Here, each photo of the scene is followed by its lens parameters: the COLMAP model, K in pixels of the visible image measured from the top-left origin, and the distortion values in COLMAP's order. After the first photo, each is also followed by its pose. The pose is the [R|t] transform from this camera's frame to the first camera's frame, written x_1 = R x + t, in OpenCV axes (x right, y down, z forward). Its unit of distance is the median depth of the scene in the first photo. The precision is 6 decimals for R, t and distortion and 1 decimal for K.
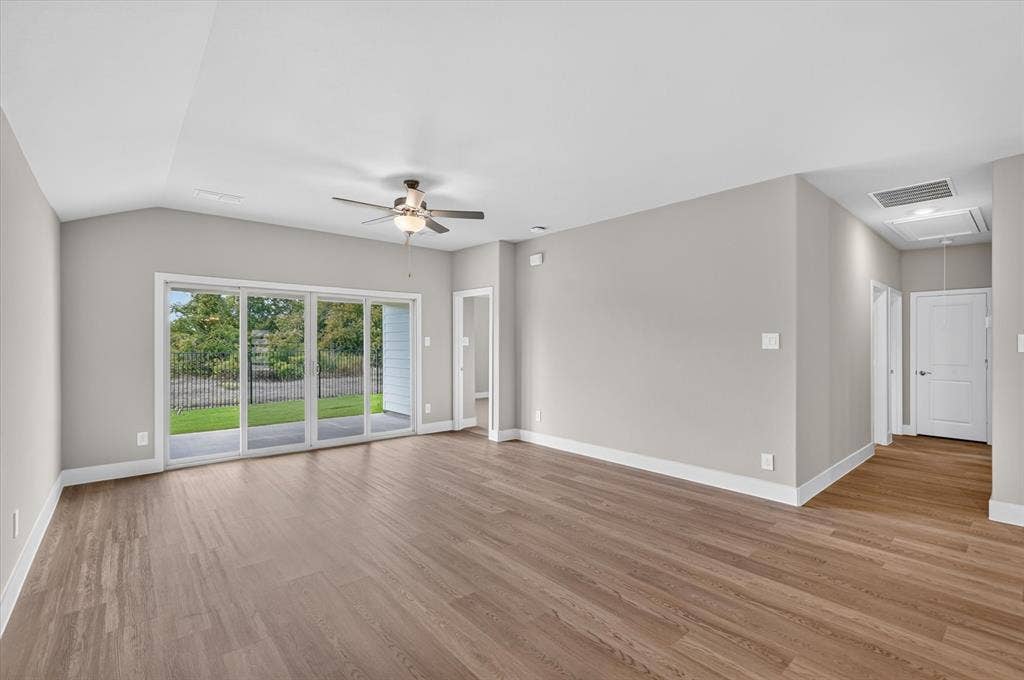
lens RADIAL K [[458.4, 0, 512.9], [0, 458.4, 342.0], [0, 0, 1]] dist [-0.008213, 0.004996]
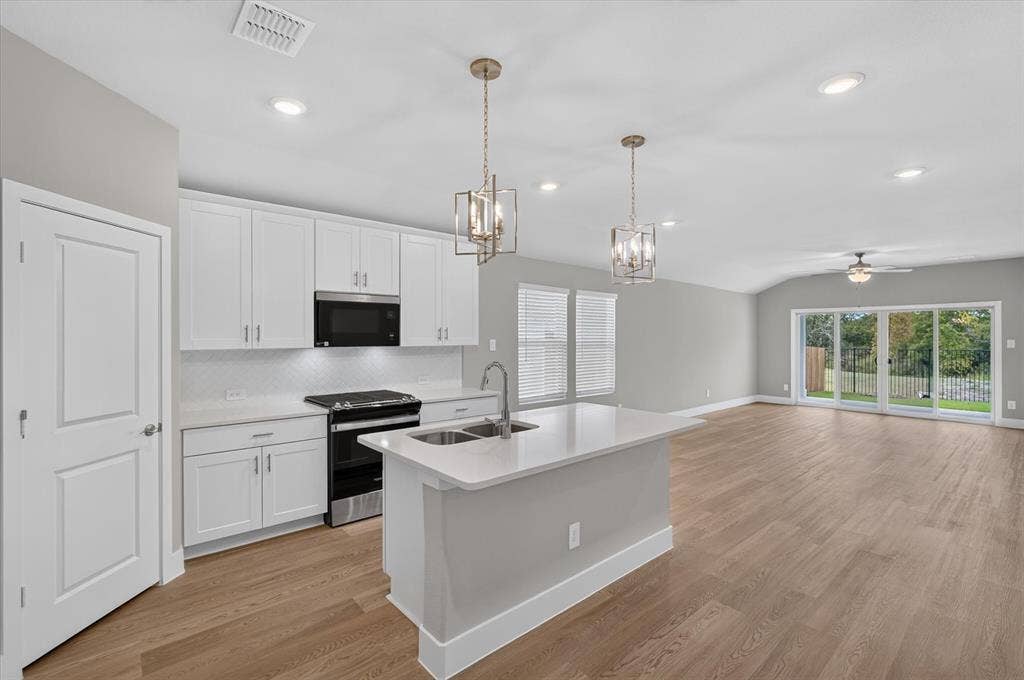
lens RADIAL K [[458.4, 0, 518.5], [0, 458.4, 336.6], [0, 0, 1]] dist [-0.008213, 0.004996]
pose [[0.004561, -0.001956, -0.999988, 0.991931], [0.000639, 0.999998, -0.001953, -0.018303], [0.999989, -0.000630, 0.004562, -0.205828]]
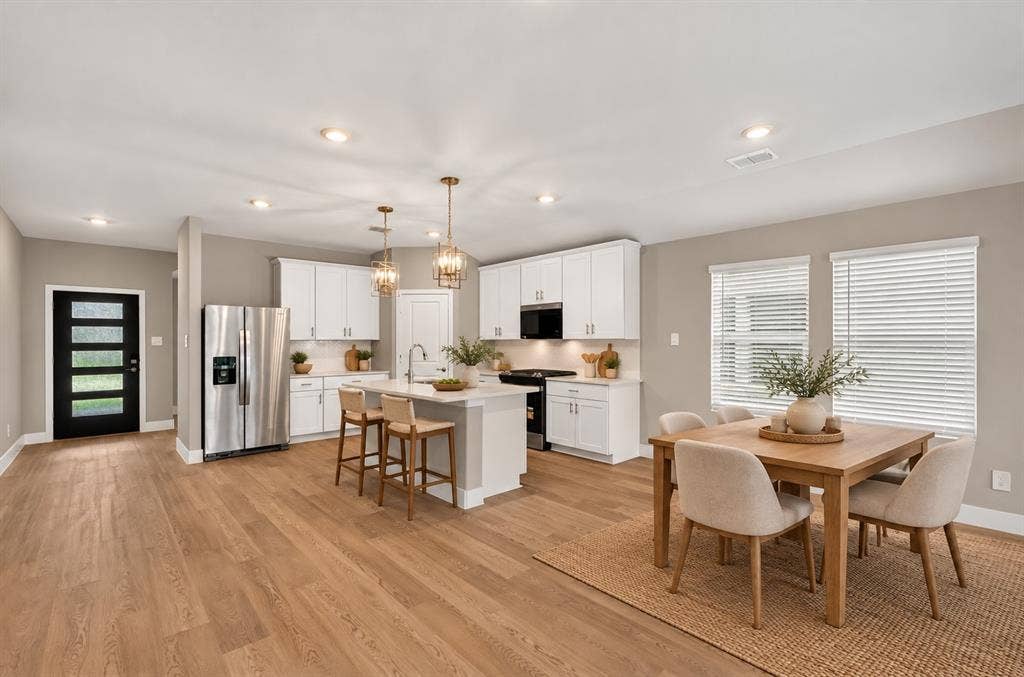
lens RADIAL K [[461.4, 0, 510.5], [0, 461.4, 344.7], [0, 0, 1]] dist [-0.003385, -0.000275]
pose [[-0.999955, -0.003474, -0.008783, 0.429073], [-0.003516, 0.999983, 0.004724, 0.002019], [0.008767, 0.004755, -0.999950, 0.564833]]
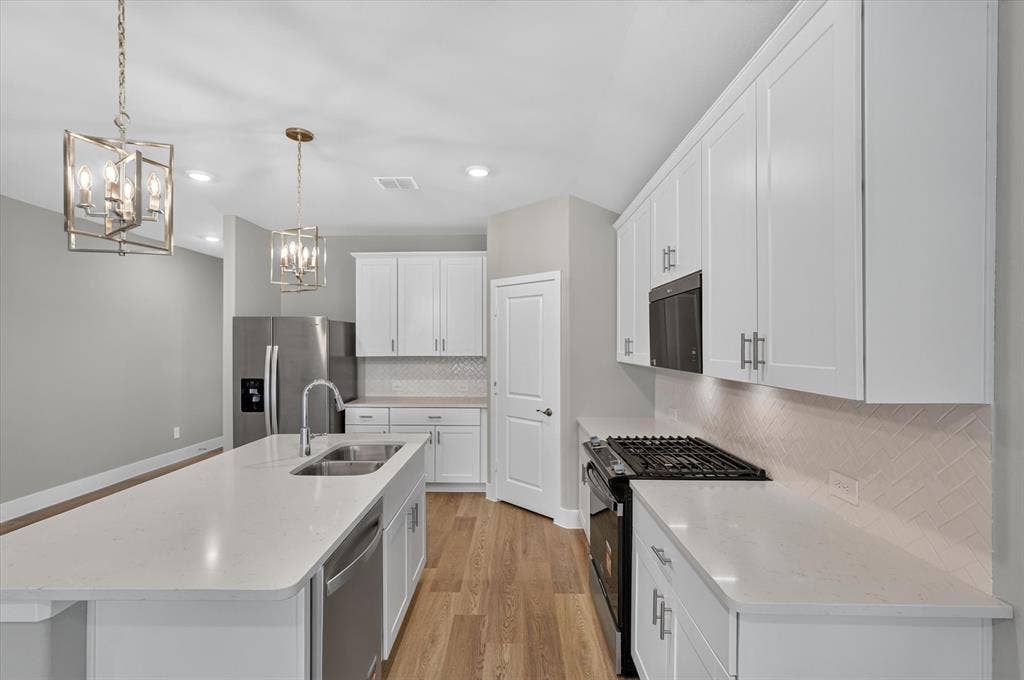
lens RADIAL K [[458.4, 0, 499.6], [0, 458.4, 342.7], [0, 0, 1]] dist [-0.008213, 0.004996]
pose [[-0.732226, -0.005753, 0.681037, 0.198353], [-0.005484, 0.999982, 0.002552, -0.028324], [-0.681039, -0.001866, -0.732245, -0.039834]]
